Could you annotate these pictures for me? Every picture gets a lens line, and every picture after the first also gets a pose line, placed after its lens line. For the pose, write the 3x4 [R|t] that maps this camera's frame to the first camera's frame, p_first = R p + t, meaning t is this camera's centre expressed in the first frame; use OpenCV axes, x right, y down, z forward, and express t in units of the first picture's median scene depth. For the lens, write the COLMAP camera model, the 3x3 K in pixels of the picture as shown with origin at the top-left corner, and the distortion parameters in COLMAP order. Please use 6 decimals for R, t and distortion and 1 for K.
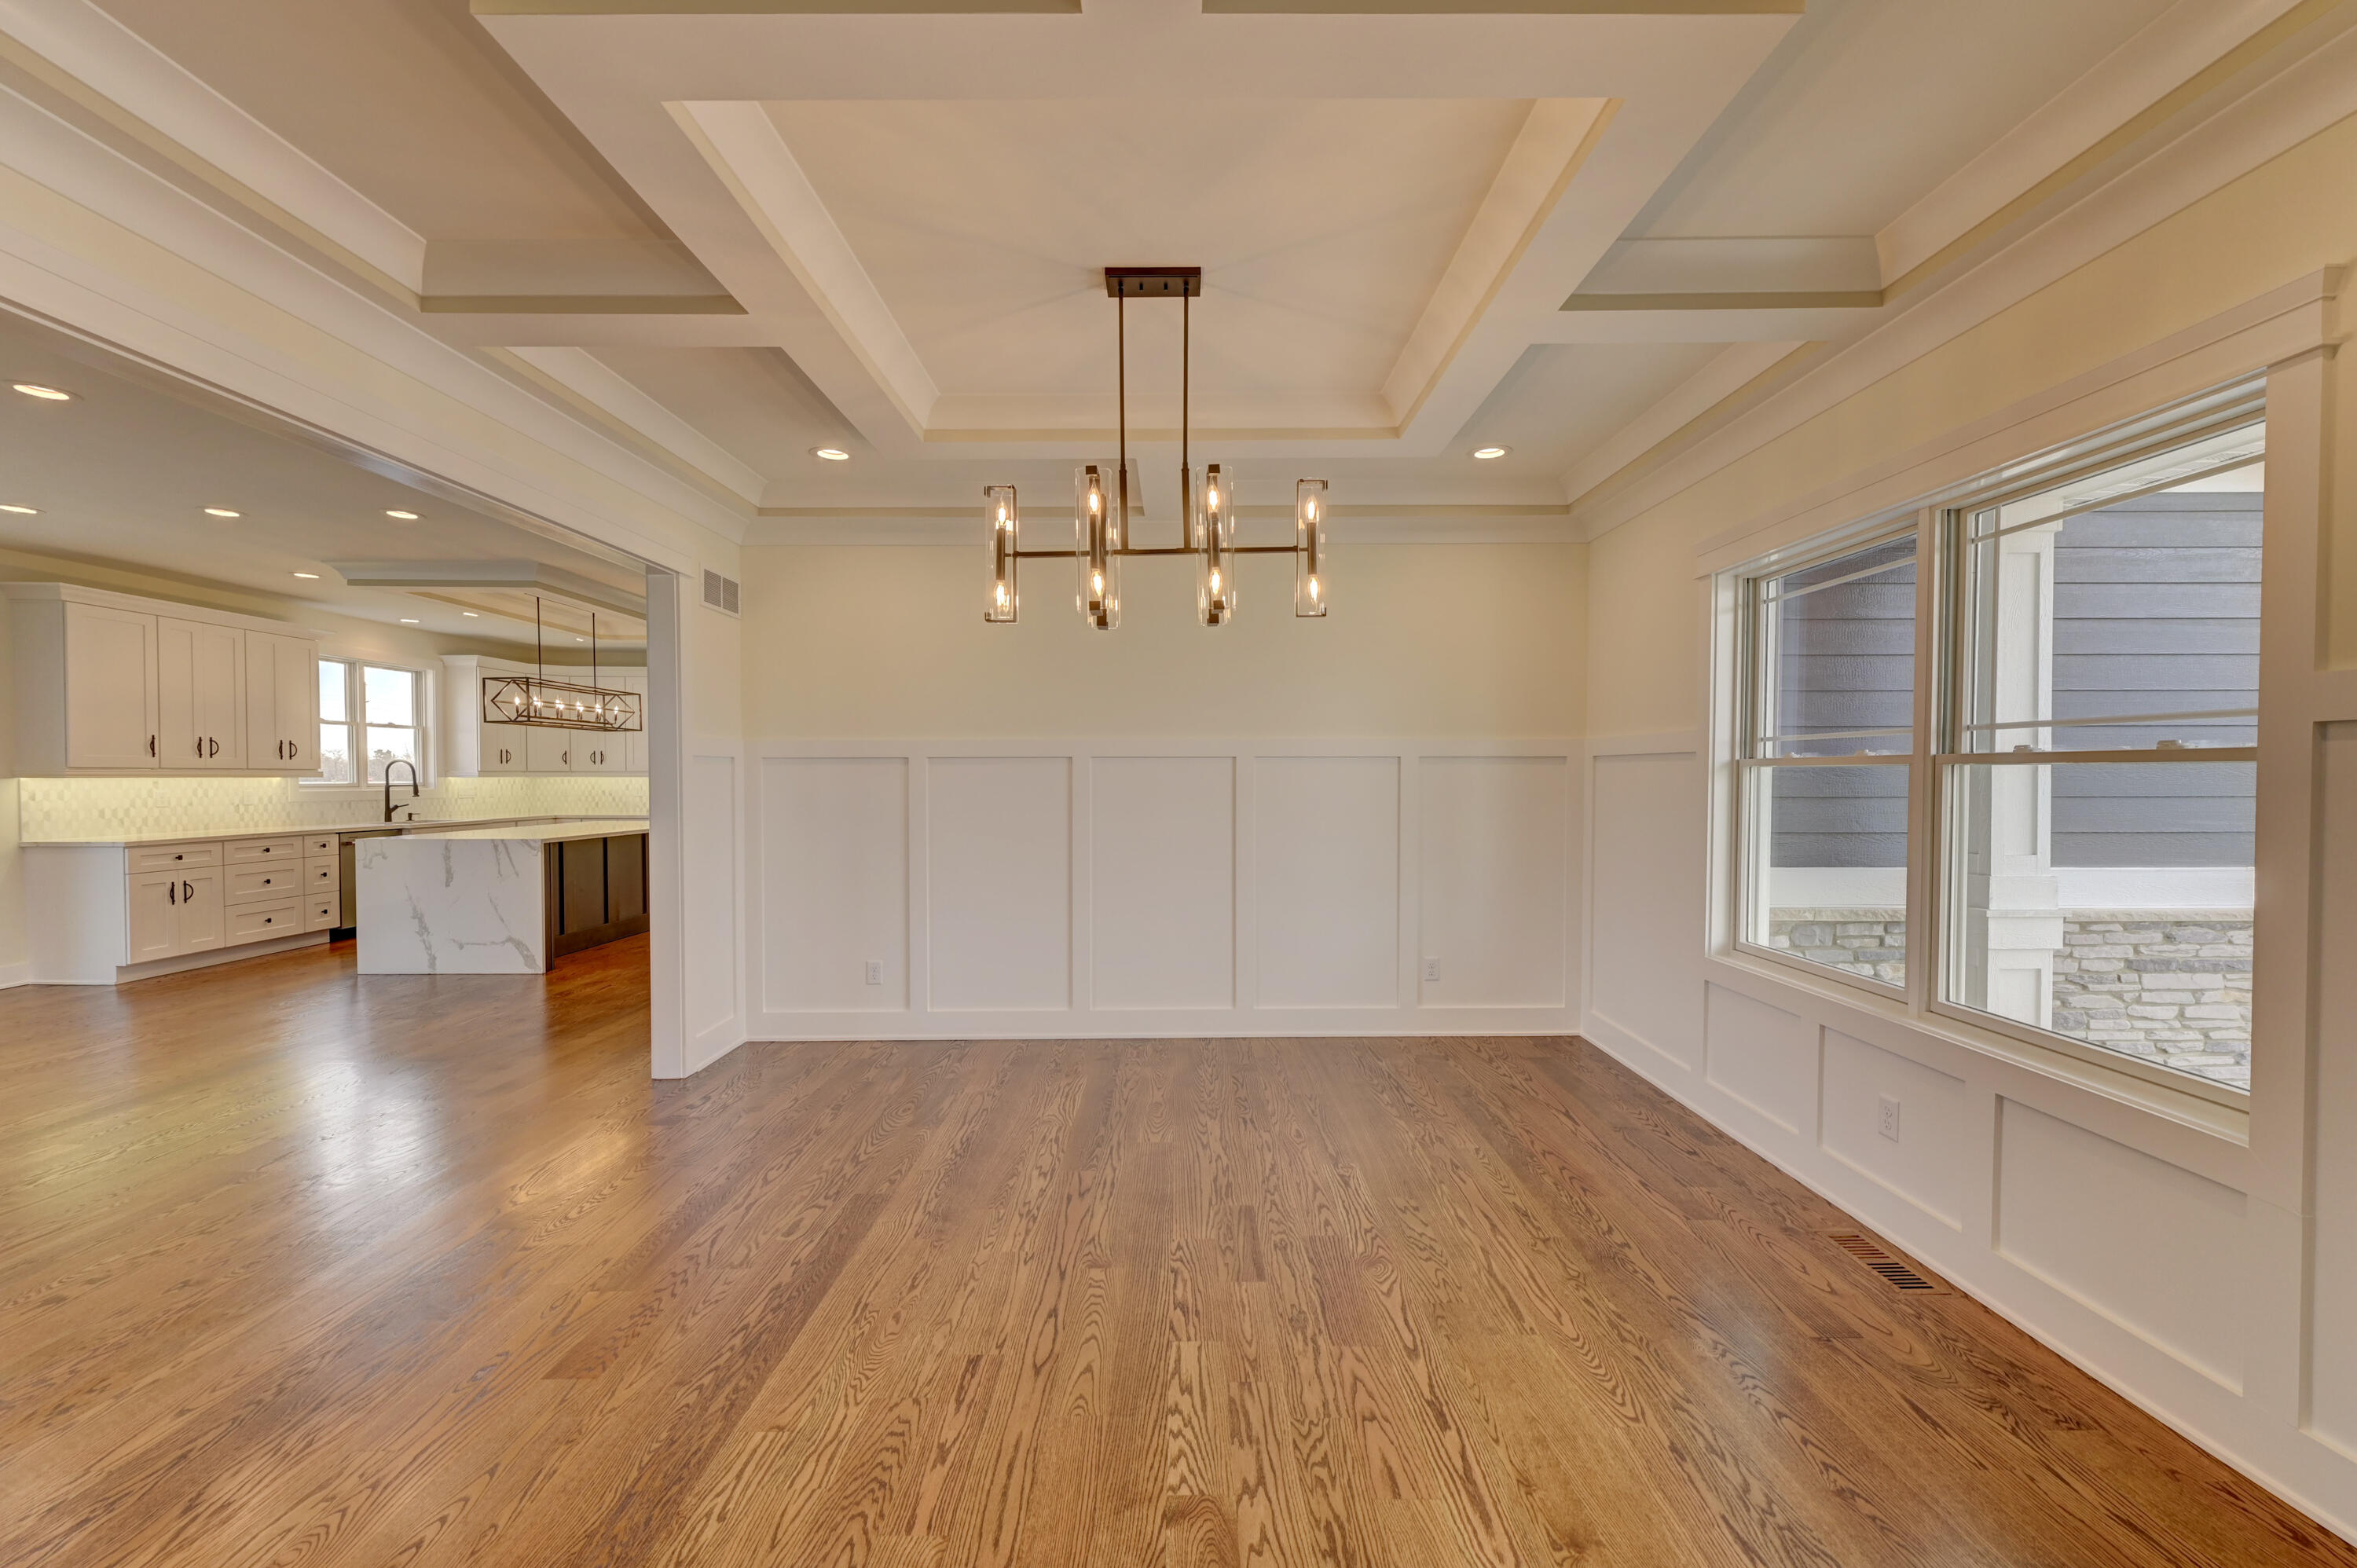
lens RADIAL K [[935.9, 0, 1171.9], [0, 935.9, 790.8], [0, 0, 1]] dist [0.006658, -0.001360]
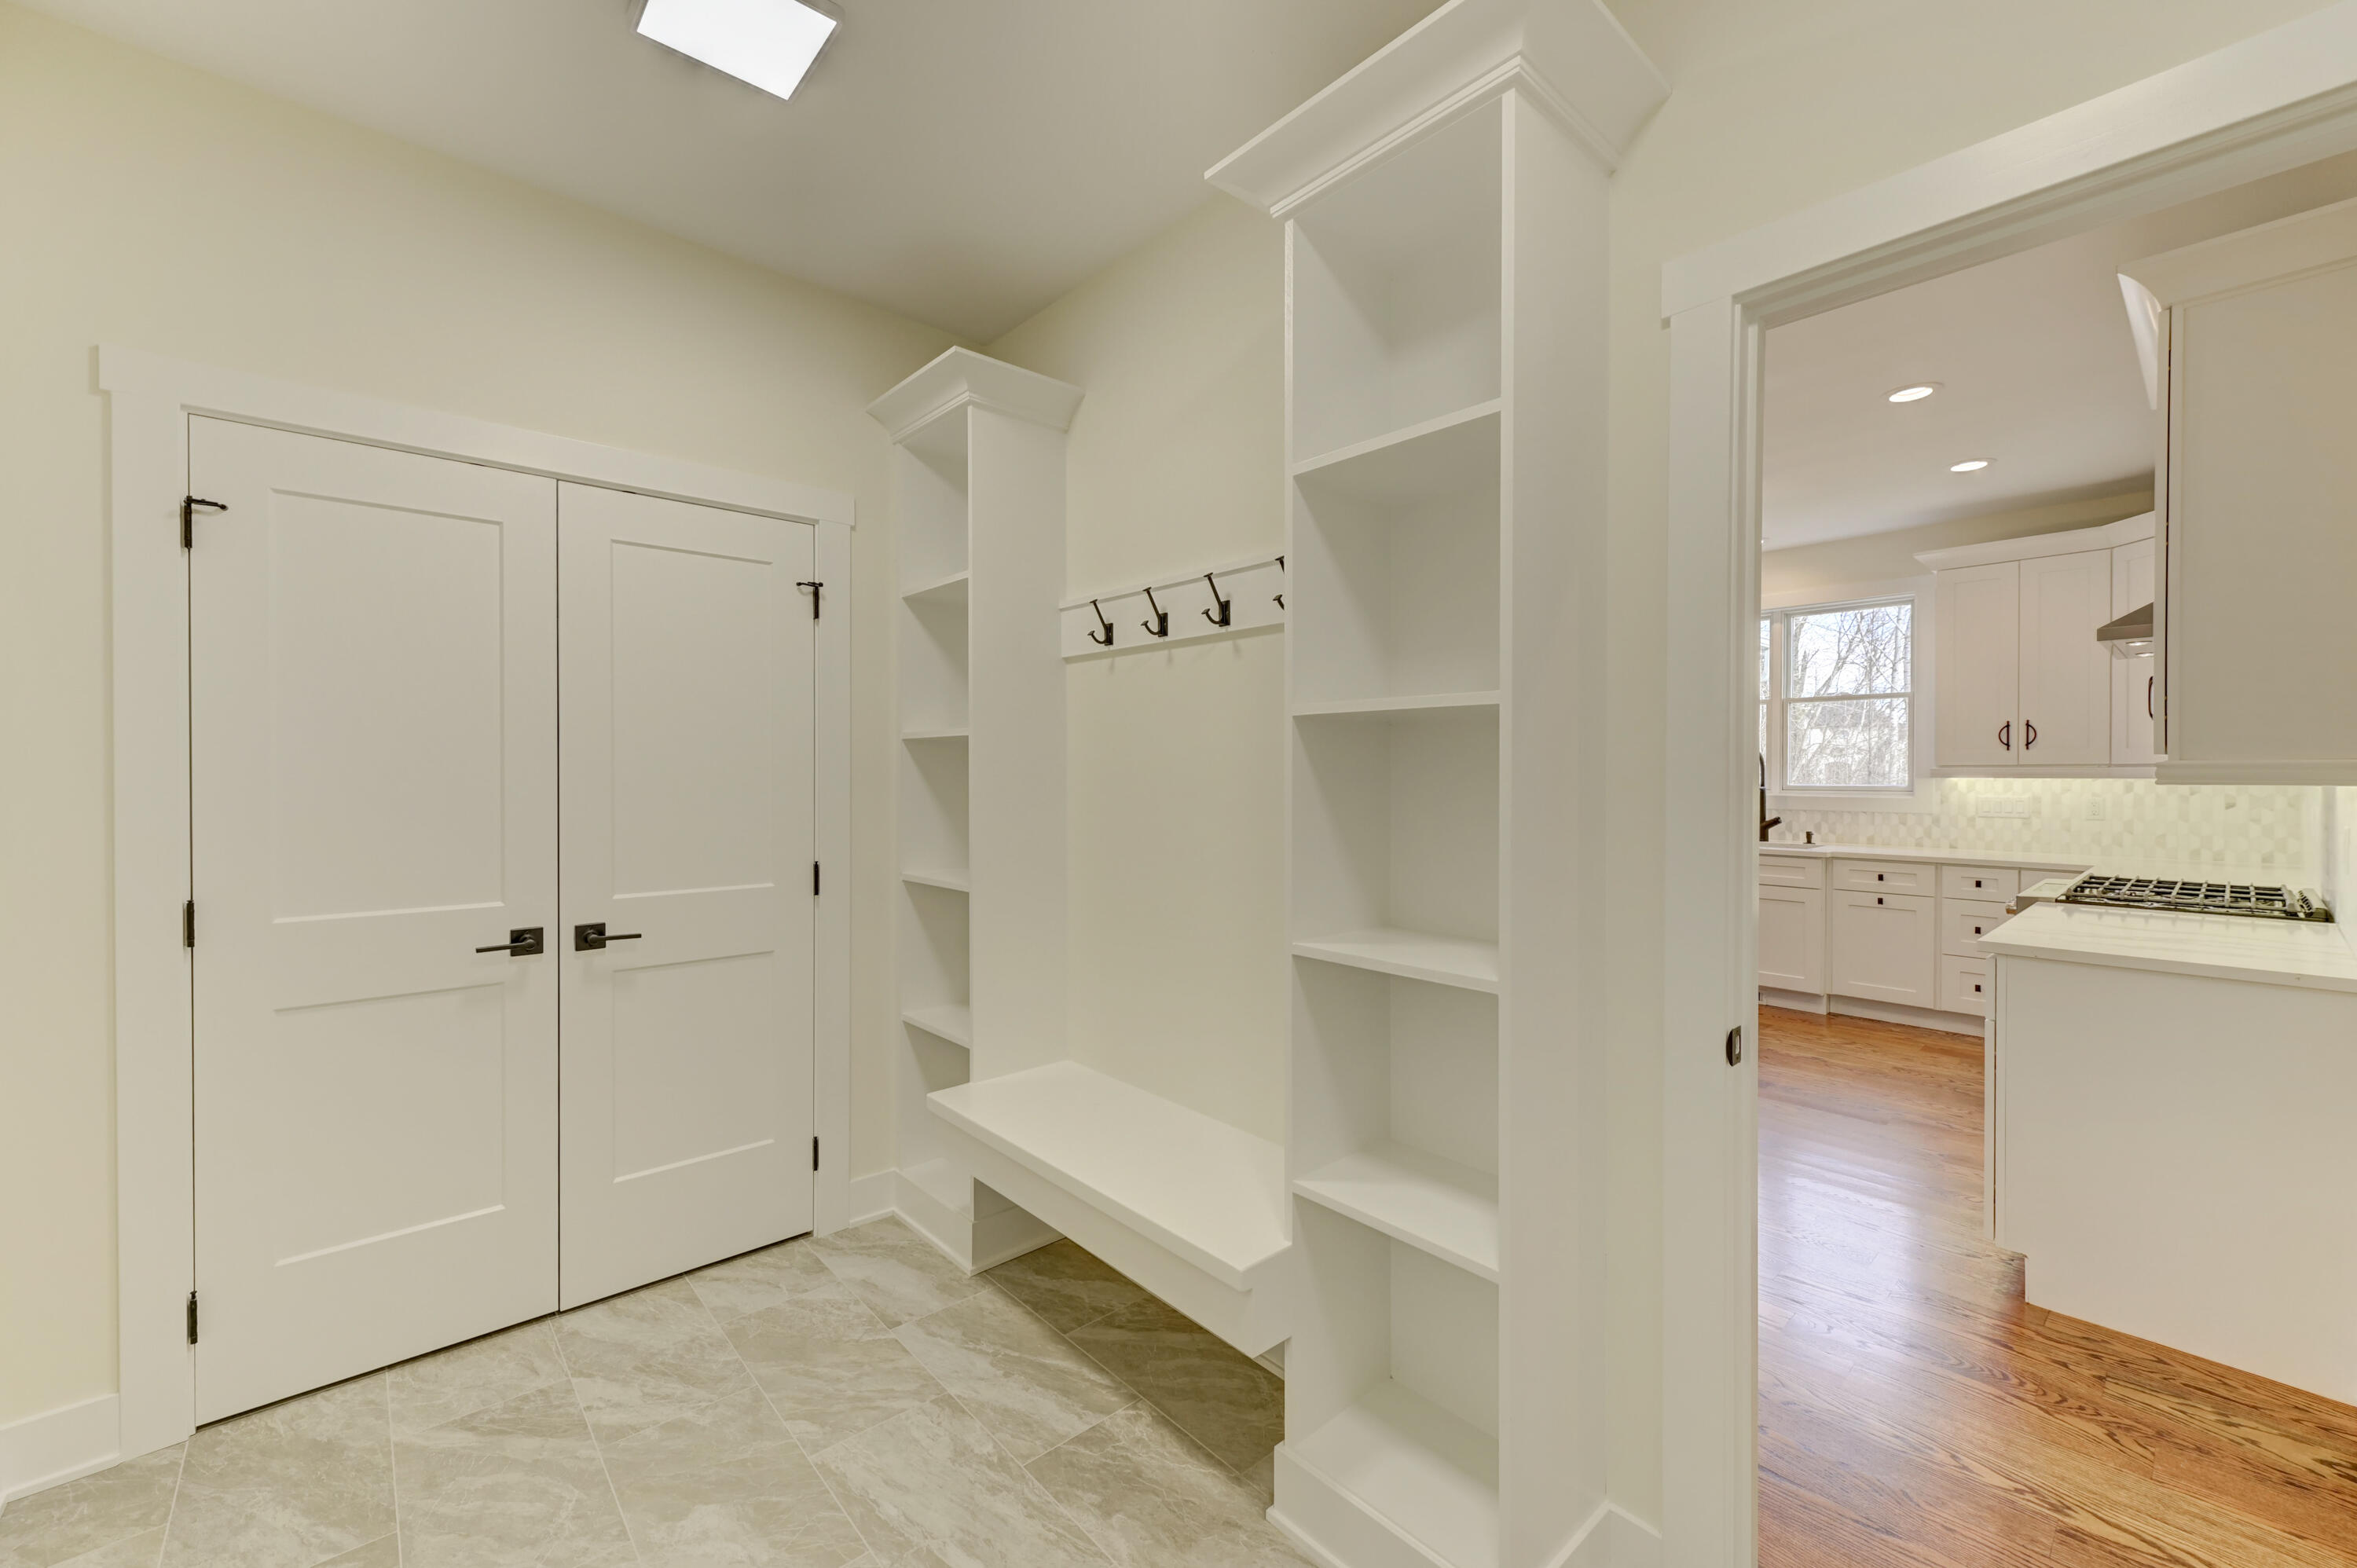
lens RADIAL K [[935.9, 0, 1215.2], [0, 935.9, 784.5], [0, 0, 1]] dist [0.006658, -0.001360]
pose [[-0.741203, 0.006791, -0.671246, -0.095101], [-0.012505, 0.999636, 0.023922, -0.023614], [0.671164, 0.026125, -0.740848, 1.460318]]
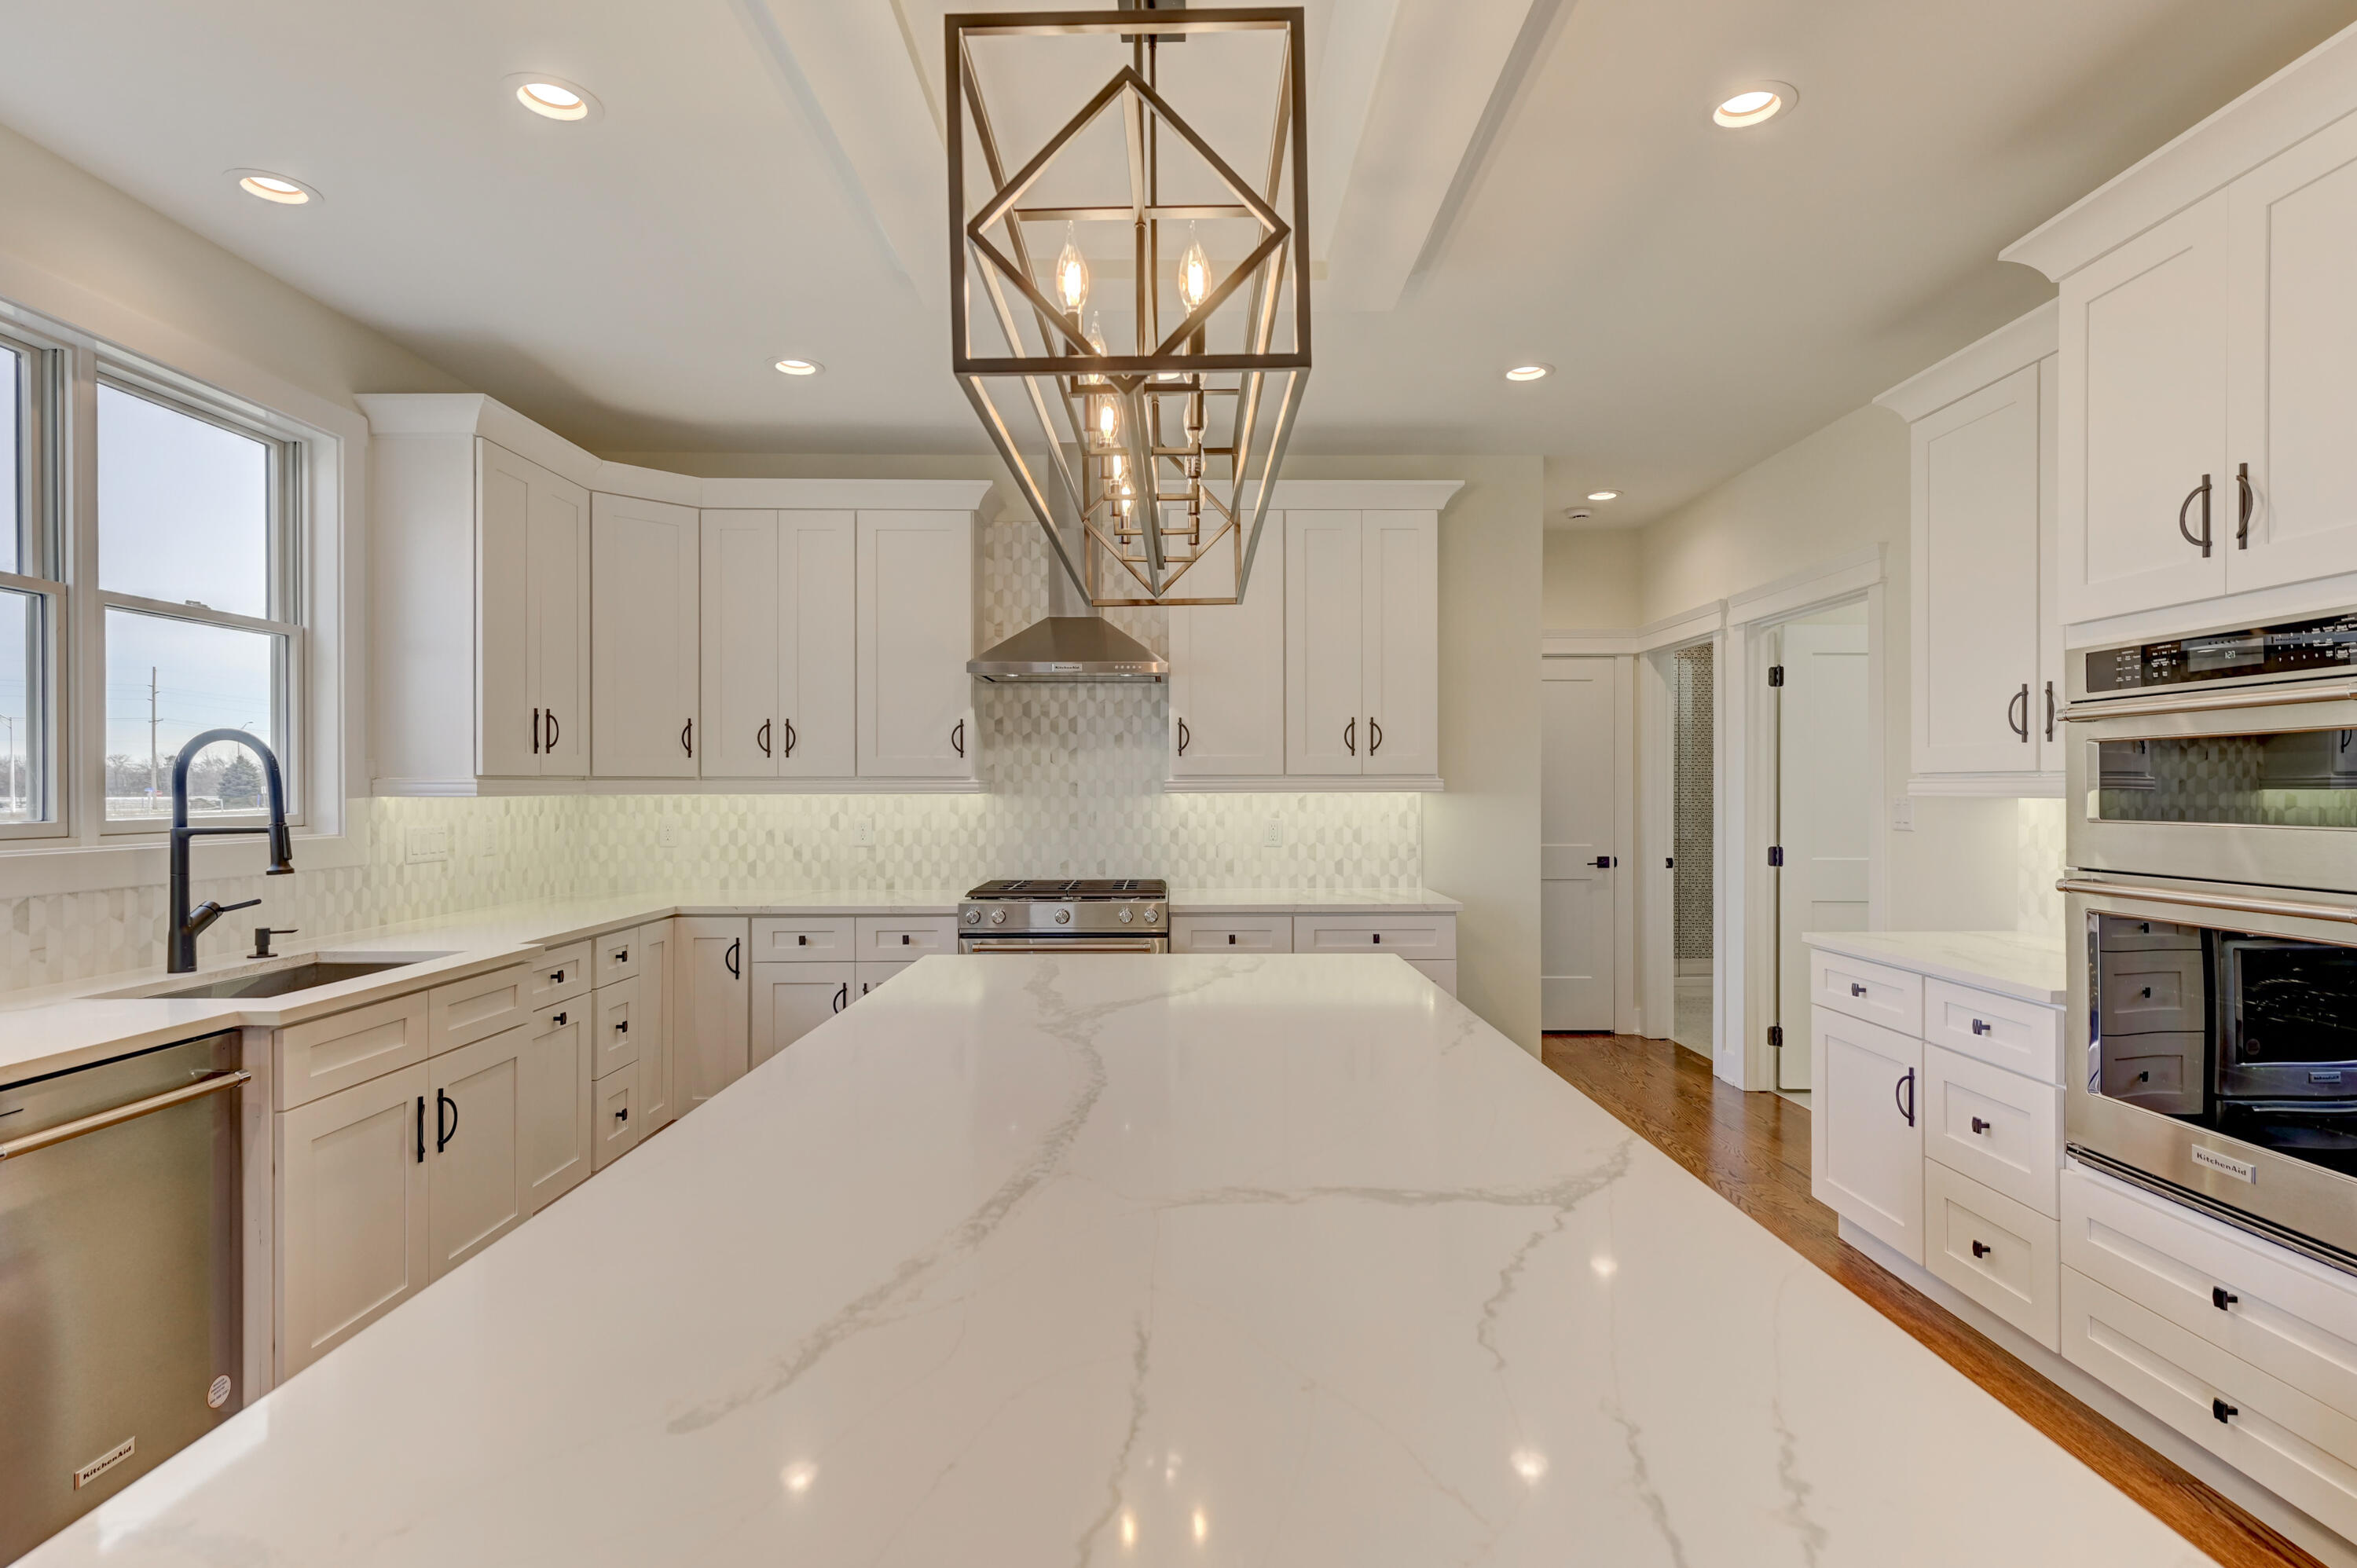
lens RADIAL K [[1162.6, 0, 1189.7], [0, 1162.6, 791.6], [0, 0, 1]] dist [-0.013862, -0.002218]
pose [[0.999966, -0.003718, 0.007377, -0.660674], [0.003805, 0.999923, -0.011803, -0.013974], [-0.007333, 0.011830, 0.999903, 0.806142]]
